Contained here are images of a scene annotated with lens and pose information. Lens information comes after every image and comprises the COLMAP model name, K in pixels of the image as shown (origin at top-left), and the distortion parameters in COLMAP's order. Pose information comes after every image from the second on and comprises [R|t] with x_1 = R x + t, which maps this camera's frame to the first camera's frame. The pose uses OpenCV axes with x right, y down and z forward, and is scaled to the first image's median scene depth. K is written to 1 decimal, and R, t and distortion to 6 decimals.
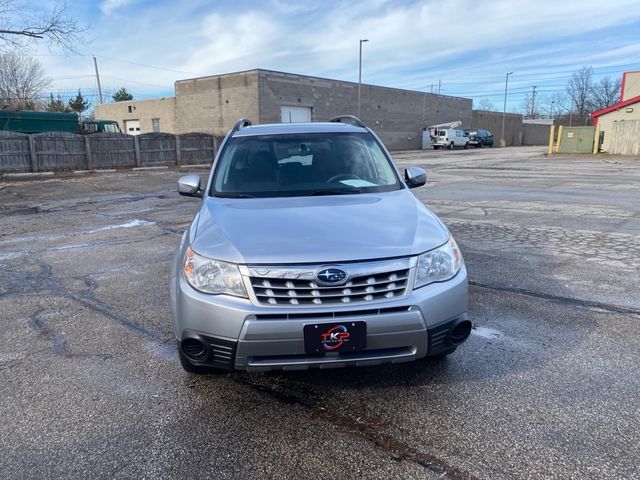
lens RADIAL K [[480.1, 0, 313.8], [0, 480.1, 235.8], [0, 0, 1]] dist [0.025152, -0.022362]
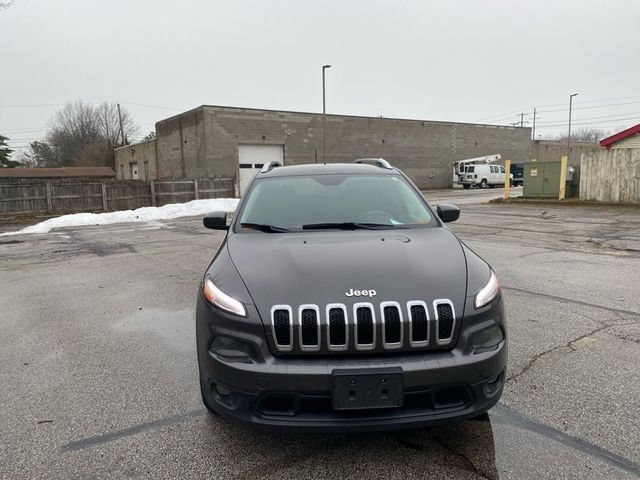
lens RADIAL K [[480.1, 0, 312.7], [0, 480.1, 239.9], [0, 0, 1]] dist [0.025152, -0.022362]
pose [[0.968760, 0.014630, -0.247567, 0.263109], [-0.030771, 0.997635, -0.061456, -0.038112], [0.246082, 0.067154, 0.966920, 0.162633]]
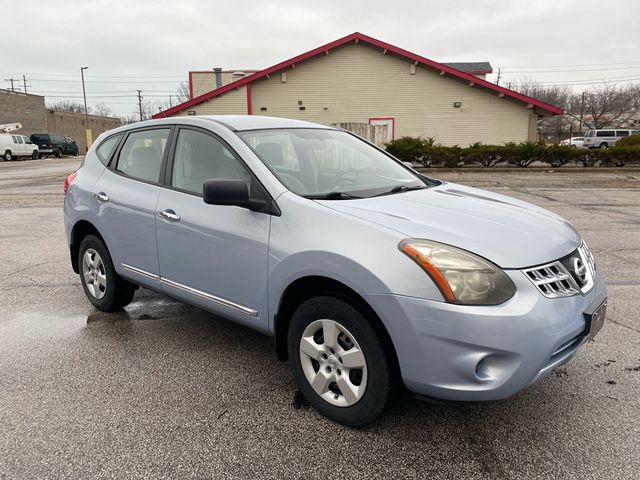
lens RADIAL K [[480.1, 0, 321.5], [0, 480.1, 239.1], [0, 0, 1]] dist [0.025152, -0.022362]
pose [[0.742382, -0.133636, 0.656514, 0.176269], [0.136783, 0.989498, 0.046743, -0.037449], [-0.655865, 0.055099, 0.752864, 0.169231]]
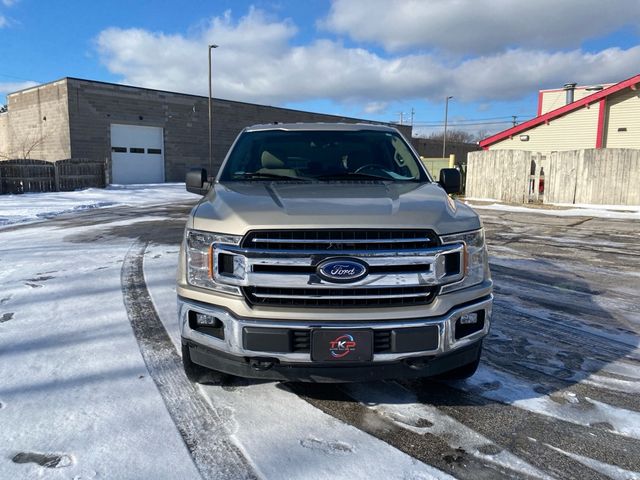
lens RADIAL K [[480.1, 0, 314.6], [0, 480.1, 235.8], [0, 0, 1]] dist [0.025152, -0.022362]
pose [[0.999706, 0.020709, -0.012592, 0.255599], [-0.021374, 0.998245, -0.055220, -0.046460], [0.011426, 0.055473, 0.998395, 0.198907]]
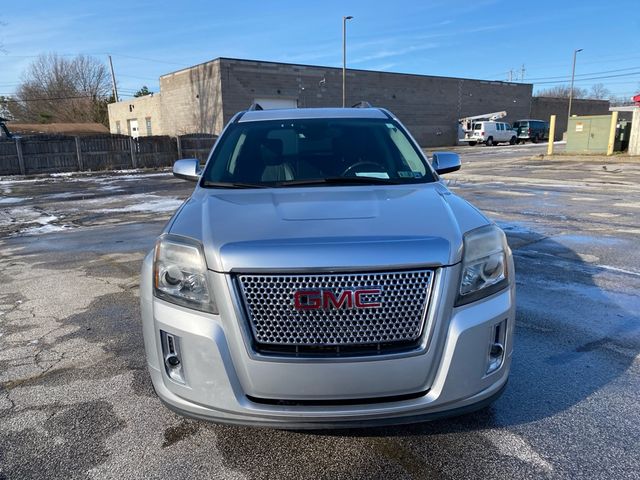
lens RADIAL K [[480.1, 0, 308.4], [0, 480.1, 245.1], [0, 0, 1]] dist [0.025152, -0.022362]
pose [[0.979113, 0.029162, -0.201215, 0.192097], [-0.023332, 0.999238, 0.031285, -0.032308], [0.201974, -0.025937, 0.979047, 0.142242]]
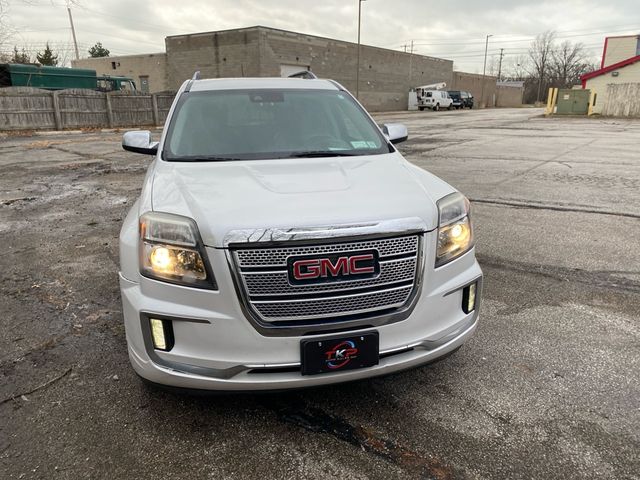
lens RADIAL K [[480.1, 0, 324.6], [0, 480.1, 231.0], [0, 0, 1]] dist [0.025152, -0.022362]
pose [[0.995252, -0.017355, 0.095770, -0.071053], [0.010791, 0.997583, 0.068637, 0.004579], [-0.096729, -0.067278, 0.993034, -0.016963]]
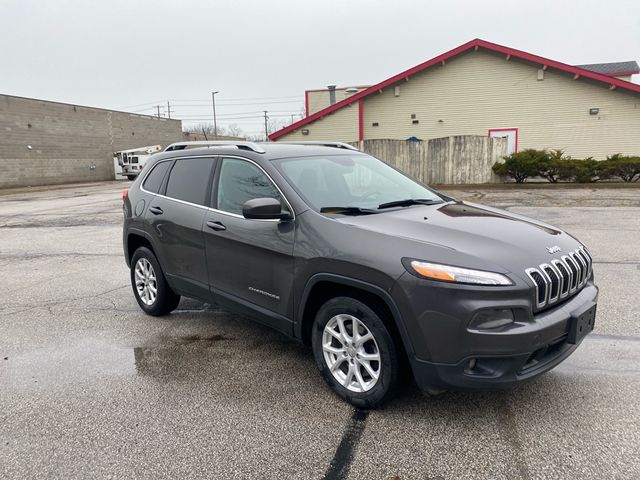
lens RADIAL K [[480.1, 0, 322.7], [0, 480.1, 248.2], [0, 0, 1]] dist [0.025152, -0.022362]
pose [[0.880016, -0.106268, 0.462902, 0.192980], [0.117103, 0.993105, 0.005364, -0.039890], [-0.460281, 0.049486, 0.886393, 0.173912]]
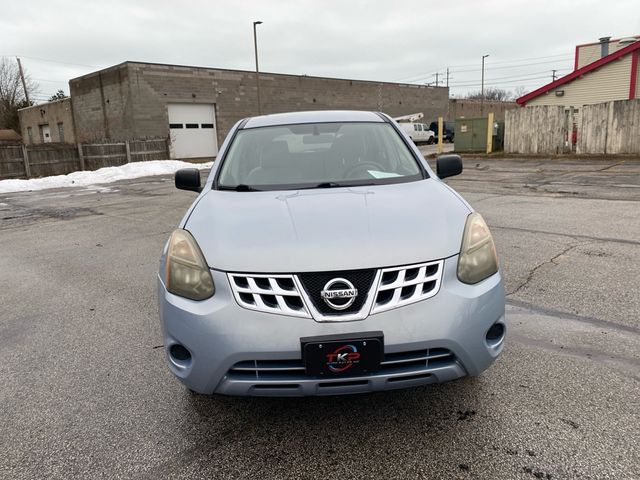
lens RADIAL K [[480.1, 0, 323.3], [0, 480.1, 235.6], [0, 0, 1]] dist [0.025152, -0.022362]
pose [[0.997340, -0.019588, -0.070215, 0.239501], [0.020204, 0.999763, 0.008069, -0.032956], [0.070040, -0.009466, 0.997499, 0.144628]]
